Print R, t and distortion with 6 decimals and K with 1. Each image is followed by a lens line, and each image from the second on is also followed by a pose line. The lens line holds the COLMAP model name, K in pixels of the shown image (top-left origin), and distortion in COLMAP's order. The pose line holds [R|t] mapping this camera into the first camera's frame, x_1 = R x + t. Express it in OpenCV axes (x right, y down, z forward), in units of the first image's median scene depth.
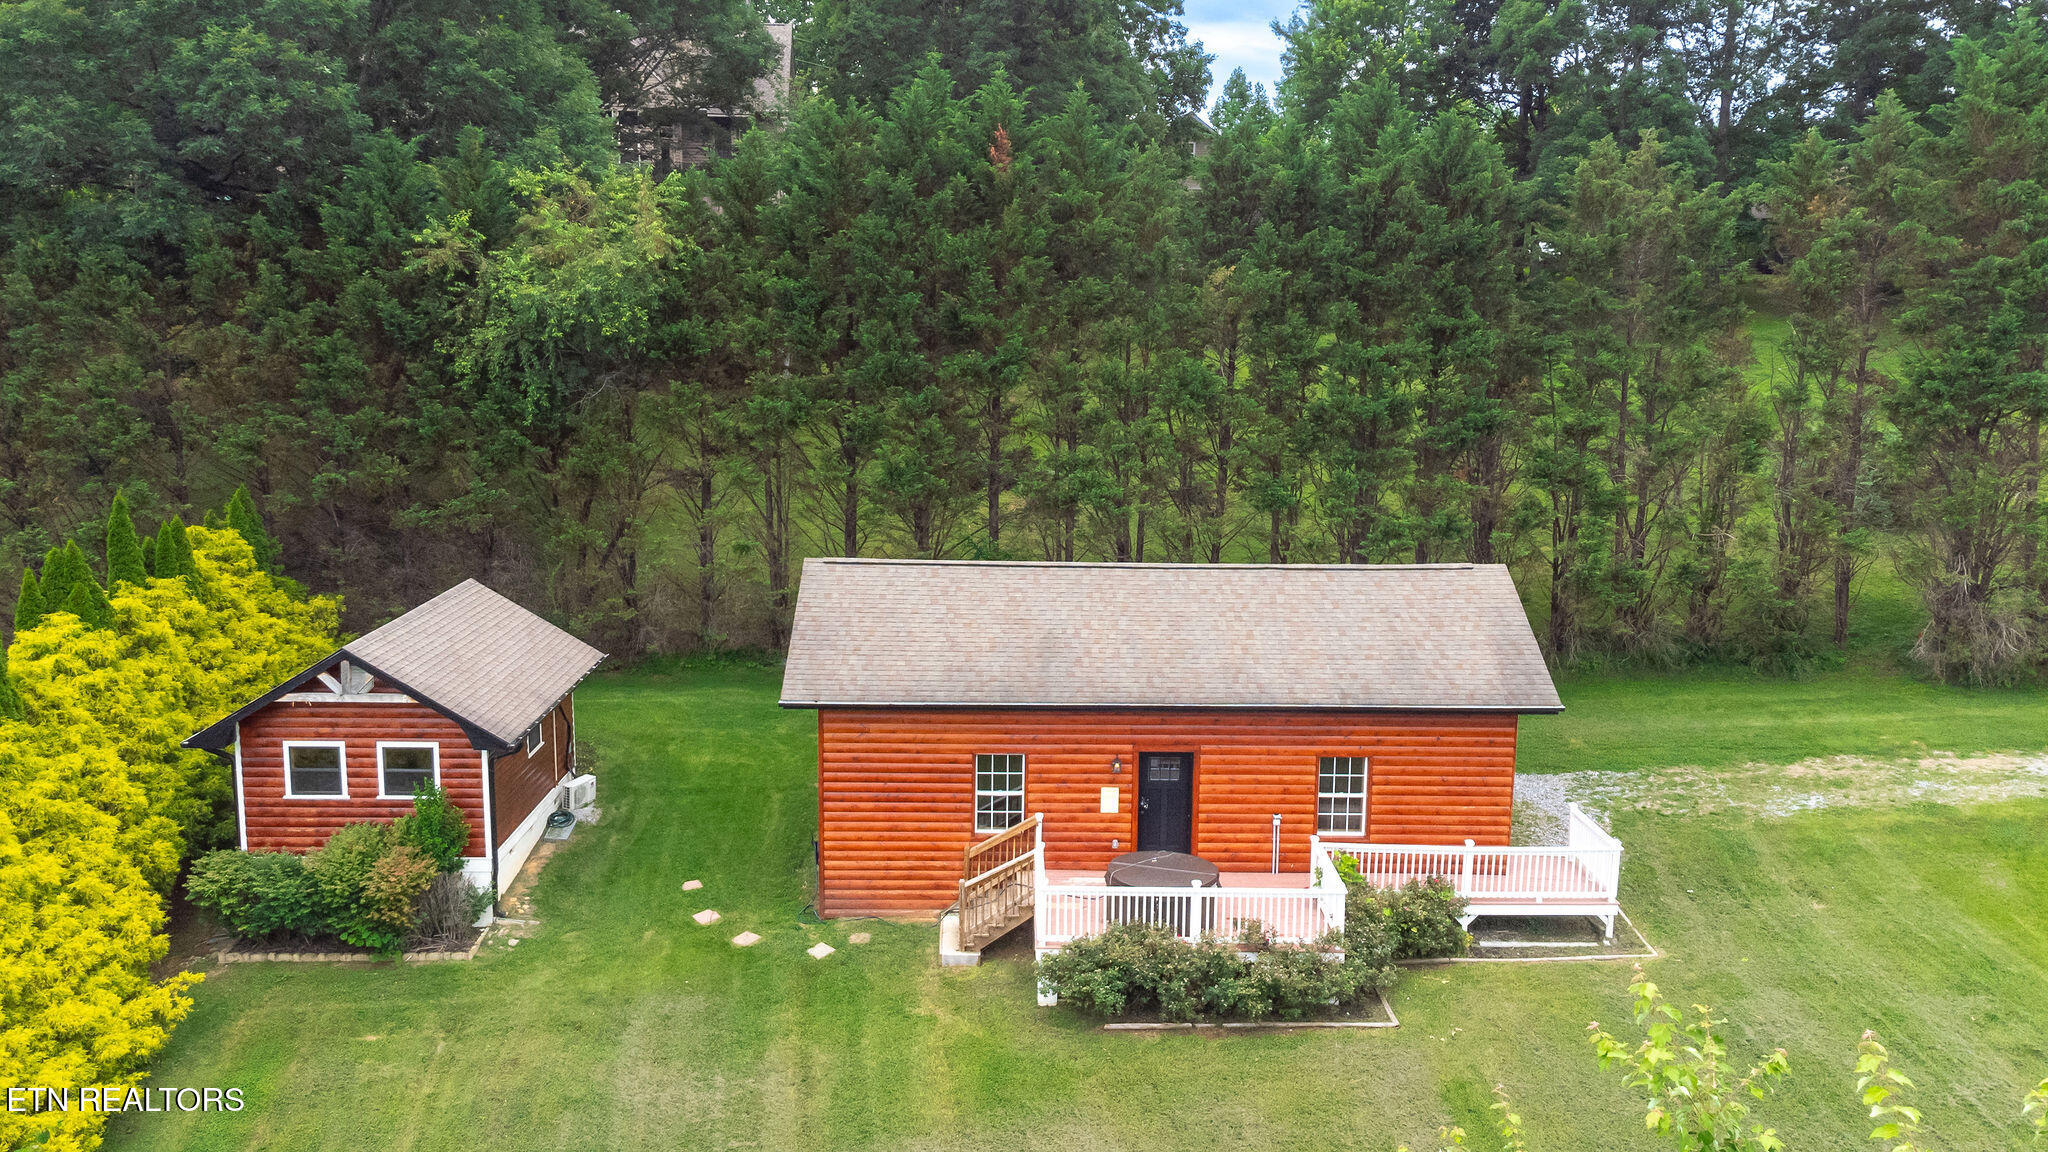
lens RADIAL K [[1735.2, 0, 1029.6], [0, 1735.2, 570.9], [0, 0, 1]] dist [0.060496, -0.016263]
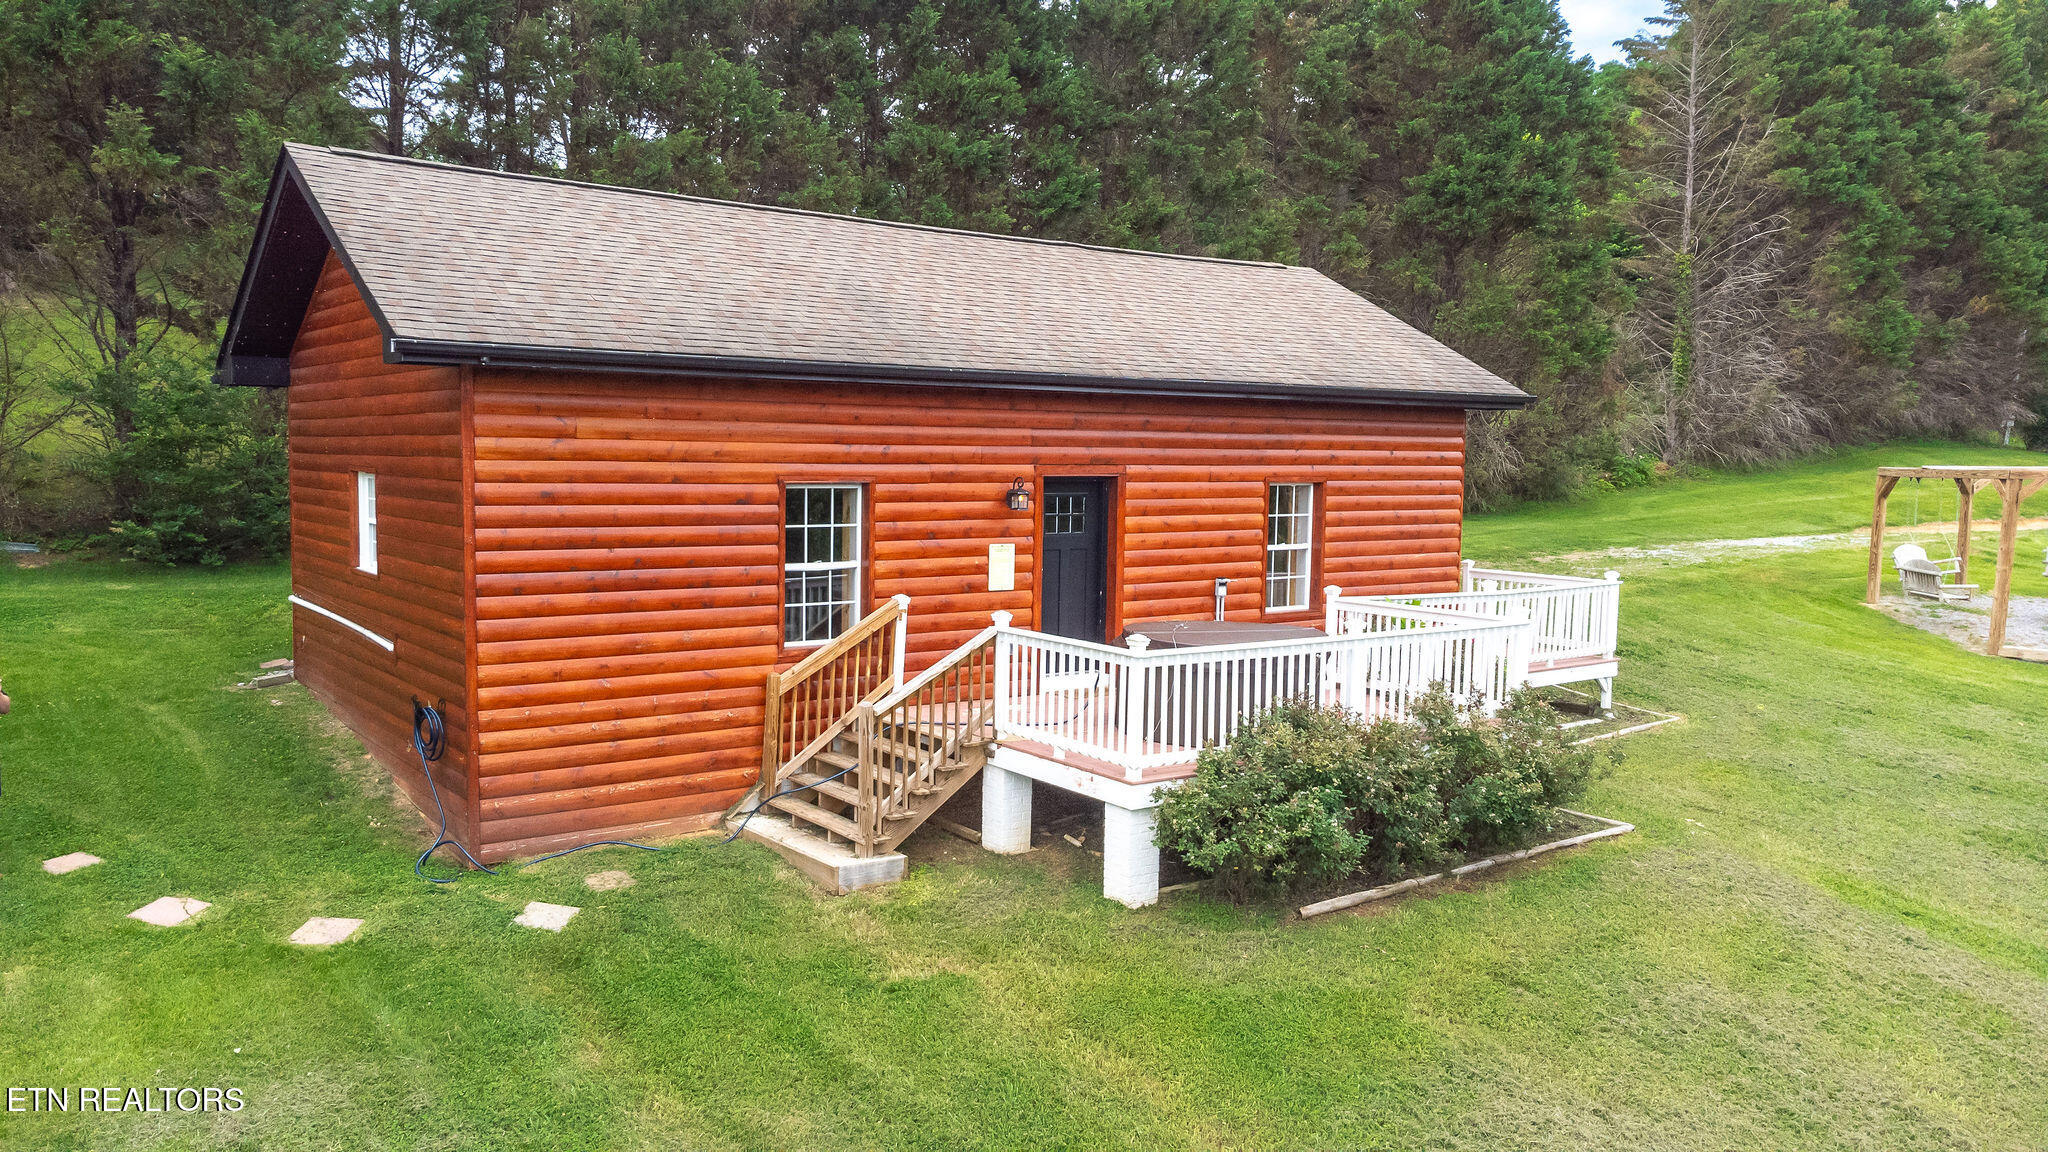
lens RADIAL K [[1515.7, 0, 1018.5], [0, 1515.7, 578.0], [0, 0, 1]] dist [0.043423, 0.008543]
pose [[0.814226, -0.048443, 0.578523, -0.230888], [0.090092, 0.994984, -0.043482, 0.157505], [-0.573515, 0.087525, 0.814506, 0.604125]]
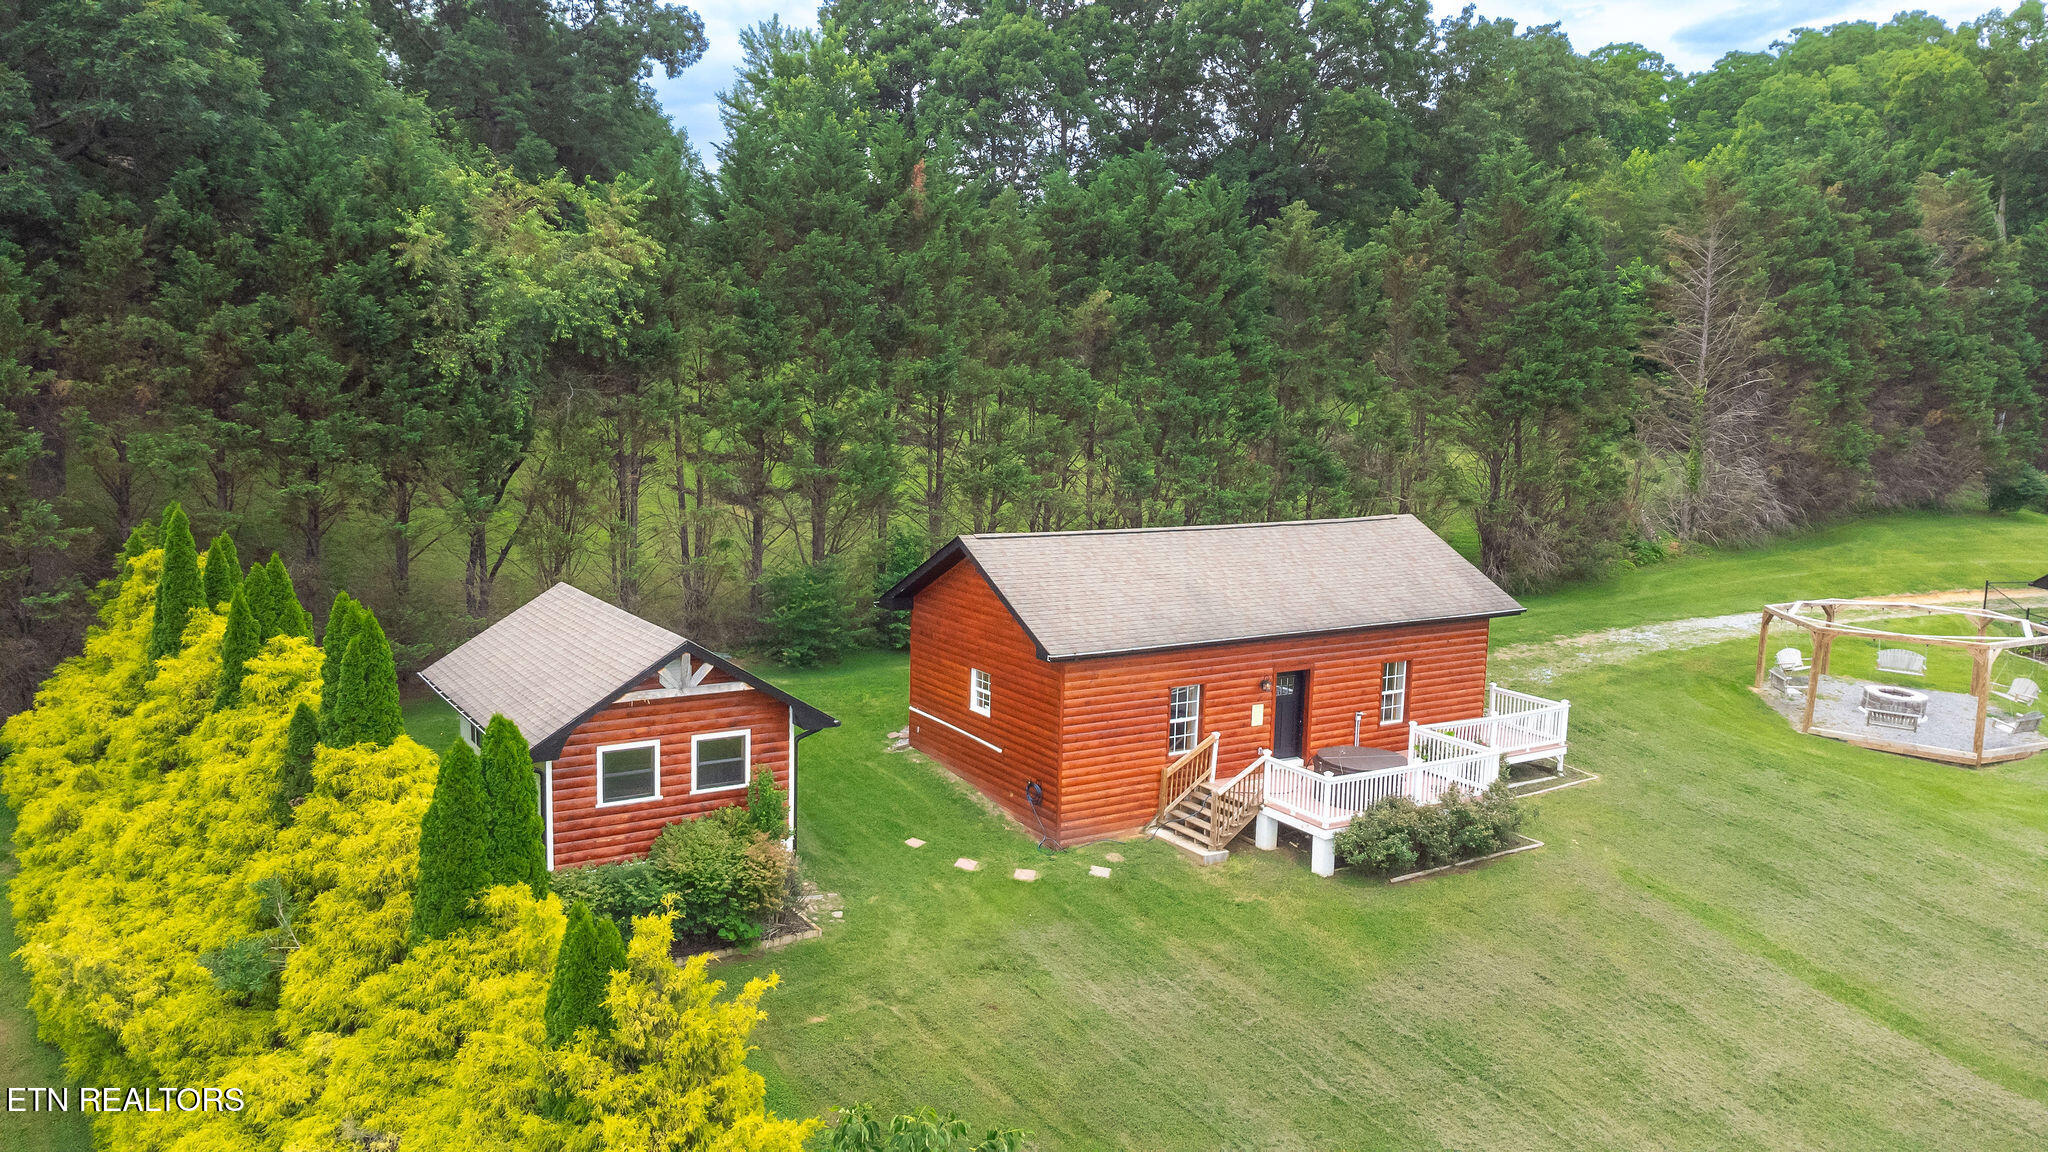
lens RADIAL K [[1515.7, 0, 1020.7], [0, 1515.7, 575.6], [0, 0, 1]] dist [0.043423, 0.008543]
pose [[0.854418, -0.064827, 0.515526, -0.640622], [0.071237, 0.997432, 0.007360, 0.014694], [-0.514679, 0.030436, 0.856842, 0.170901]]
